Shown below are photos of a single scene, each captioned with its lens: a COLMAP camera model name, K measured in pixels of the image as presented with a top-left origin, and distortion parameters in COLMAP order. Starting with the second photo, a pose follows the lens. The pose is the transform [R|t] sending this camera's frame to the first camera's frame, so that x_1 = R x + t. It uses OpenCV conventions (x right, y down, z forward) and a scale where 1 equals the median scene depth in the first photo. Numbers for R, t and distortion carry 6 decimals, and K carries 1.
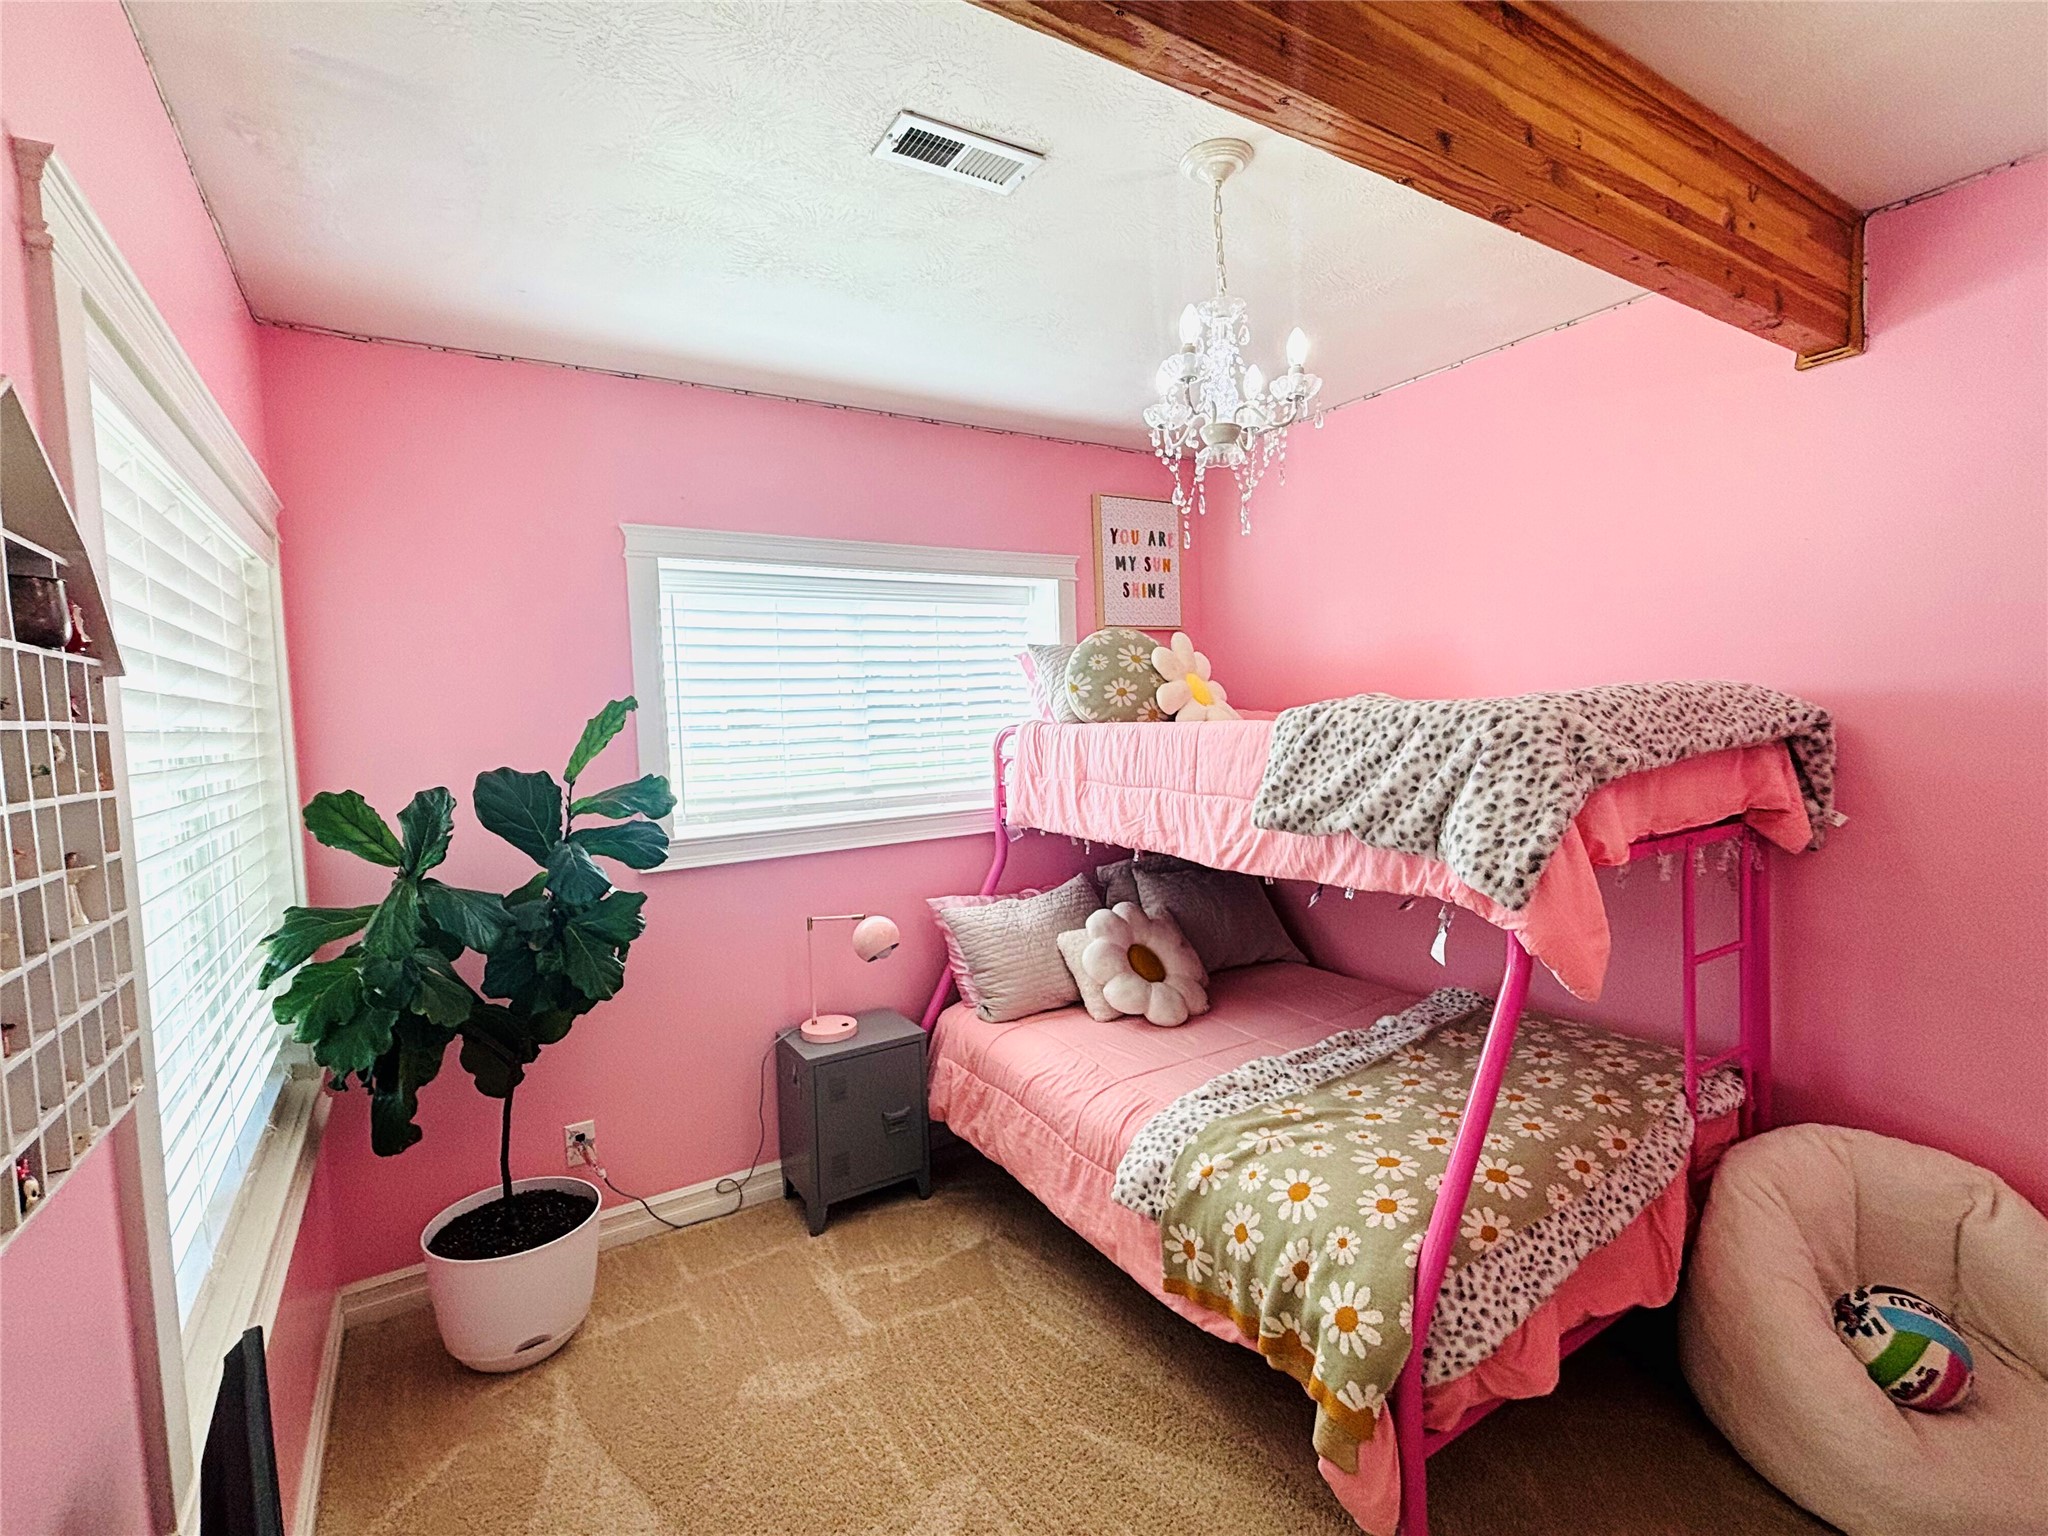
lens RADIAL K [[942.6, 0, 1027.4], [0, 942.6, 768.9], [0, 0, 1]] dist [0.003437, 0.000040]
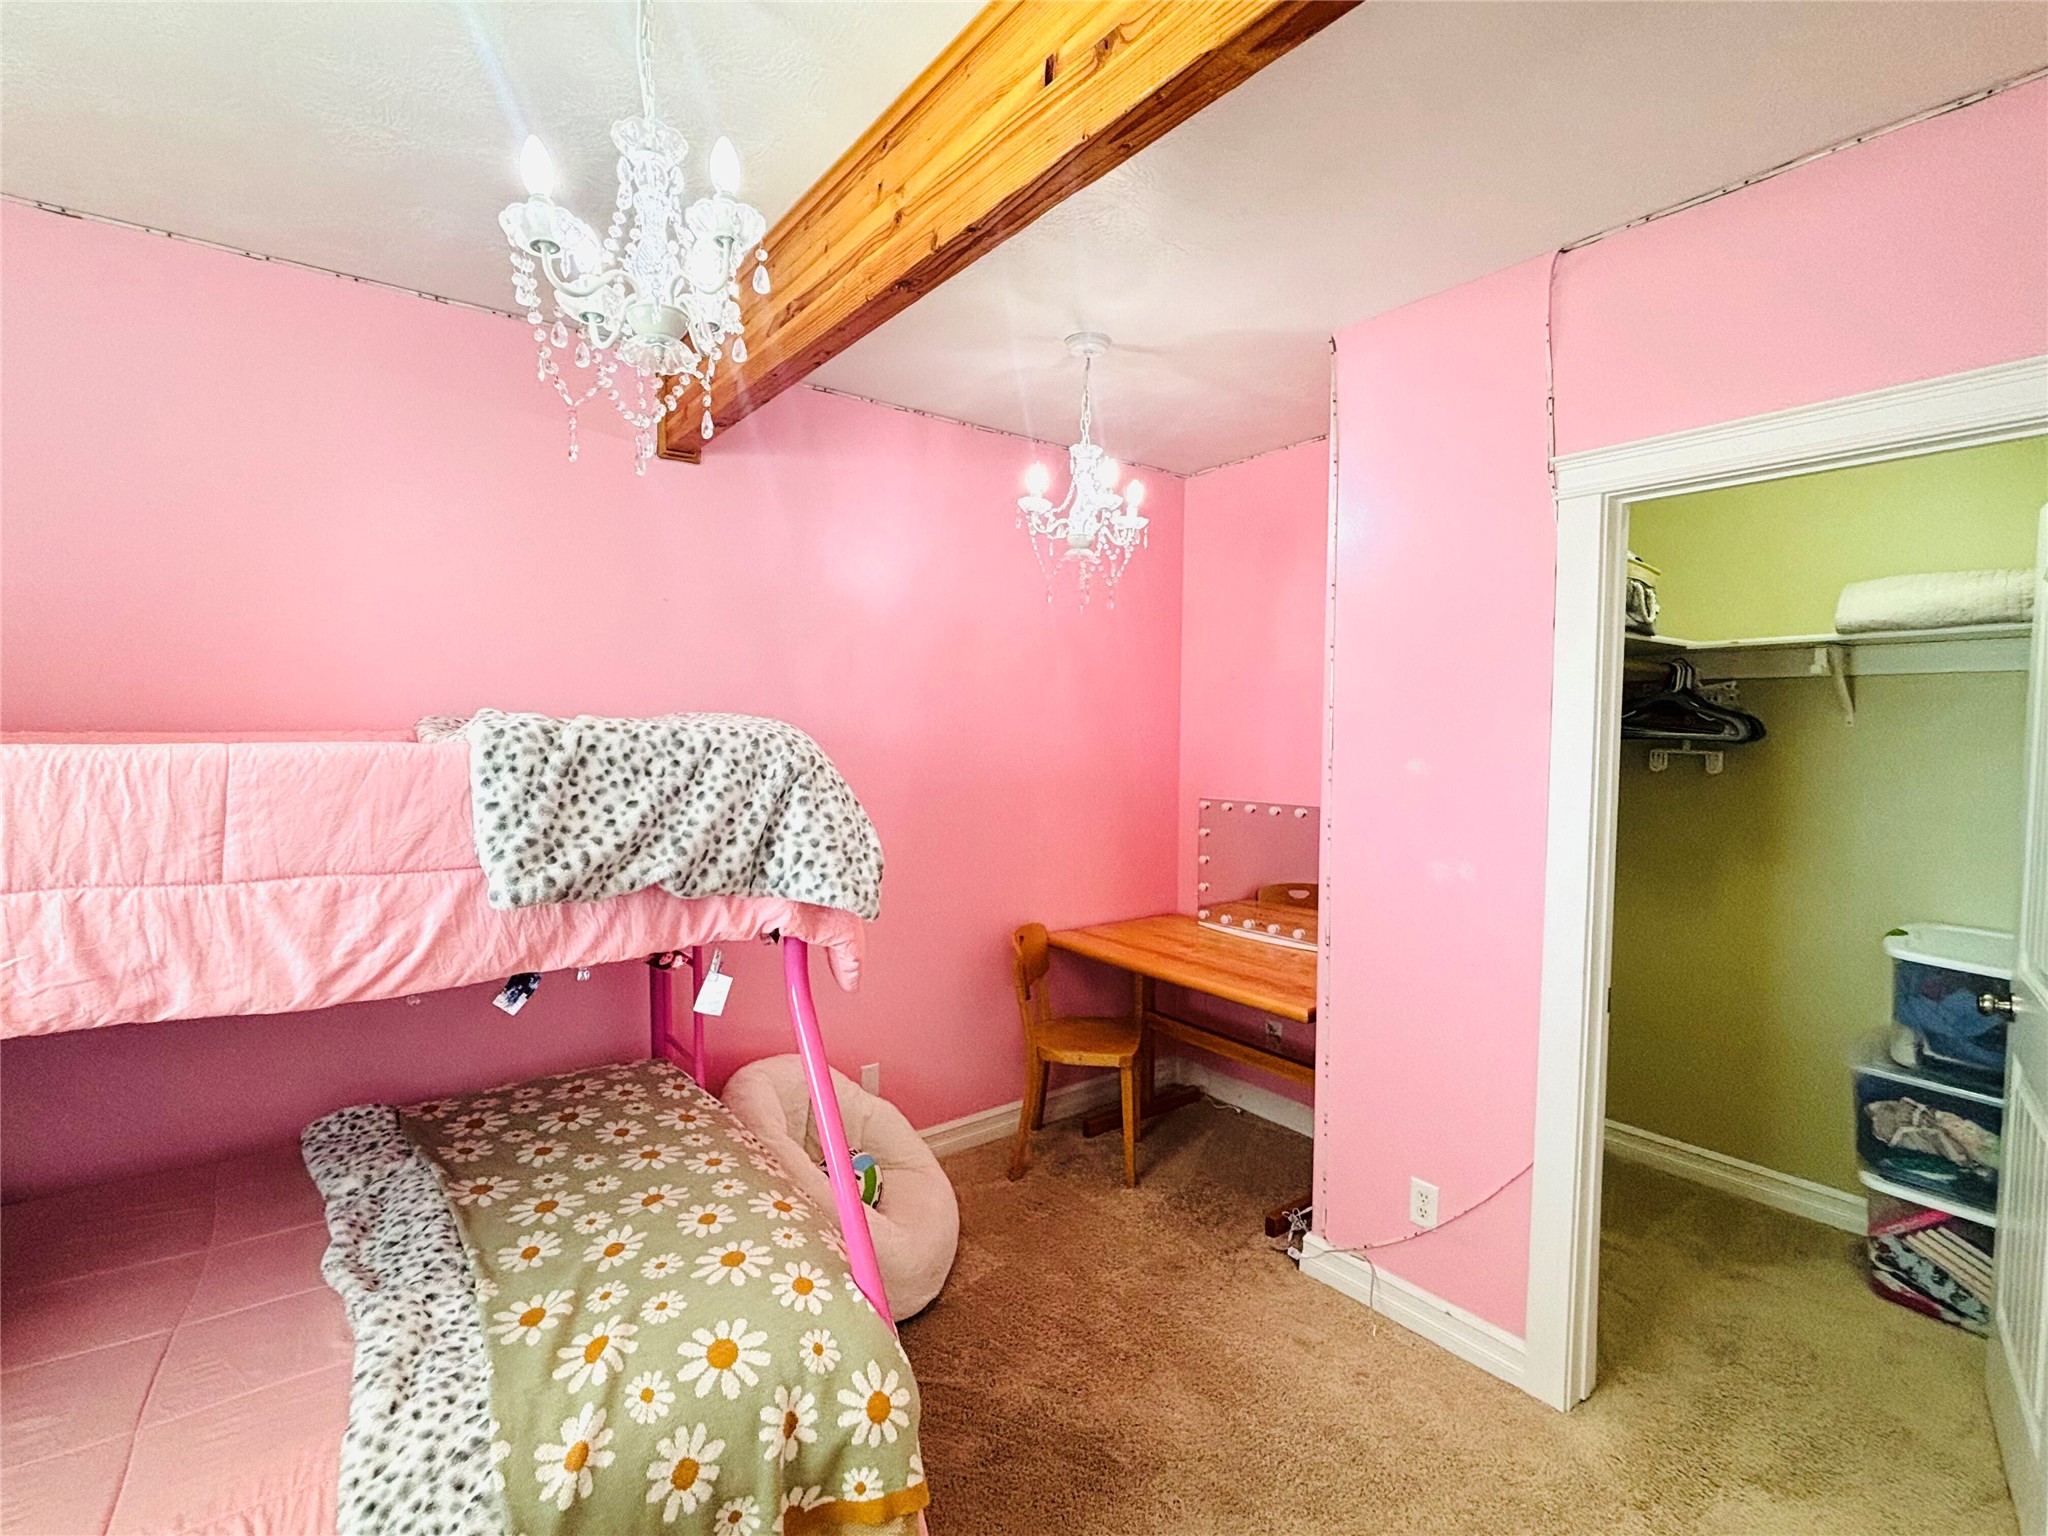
lens RADIAL K [[942.6, 0, 1027.0], [0, 942.6, 766.0], [0, 0, 1]] dist [0.003437, 0.000040]
pose [[-0.076969, -0.010123, 0.996982, -0.448160], [0.056642, 0.998289, 0.014509, -0.024774], [-0.995423, 0.057588, -0.076264, 0.712676]]
